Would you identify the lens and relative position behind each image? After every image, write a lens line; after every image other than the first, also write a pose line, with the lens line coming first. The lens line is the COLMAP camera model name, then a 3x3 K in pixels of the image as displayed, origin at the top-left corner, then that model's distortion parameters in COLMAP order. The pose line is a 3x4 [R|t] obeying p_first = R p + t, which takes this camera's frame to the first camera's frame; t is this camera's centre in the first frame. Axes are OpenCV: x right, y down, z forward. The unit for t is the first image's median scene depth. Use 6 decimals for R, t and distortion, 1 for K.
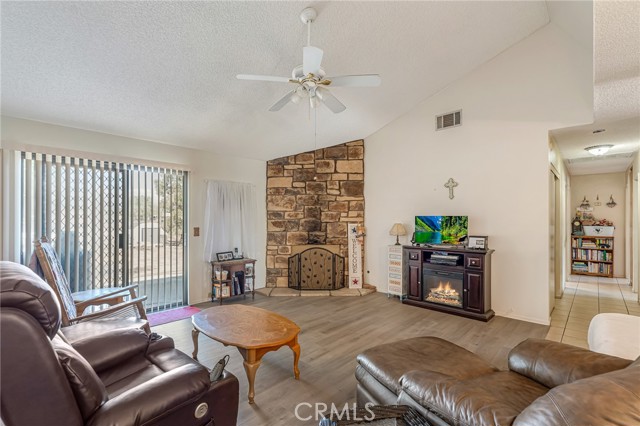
lens RADIAL K [[296.2, 0, 322.5], [0, 296.2, 218.4], [0, 0, 1]] dist [0.002909, 0.000508]
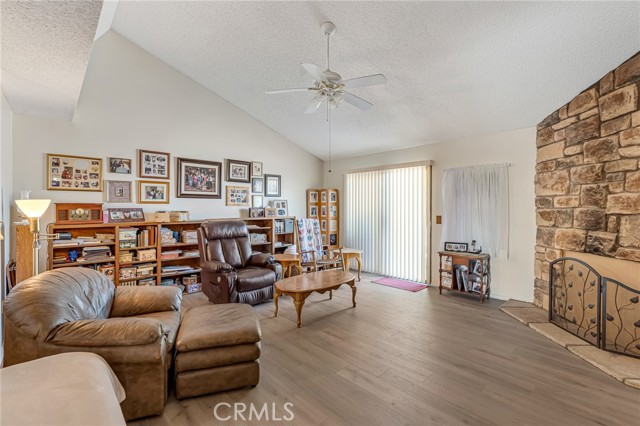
lens RADIAL K [[289.6, 0, 316.3], [0, 289.6, 207.0], [0, 0, 1]] dist [0.000463, 0.000016]
pose [[-0.072399, -0.002319, -0.997373, 0.540454], [-0.001011, 0.999997, -0.002252, 0.002398], [0.997375, 0.000846, -0.072401, 0.528076]]
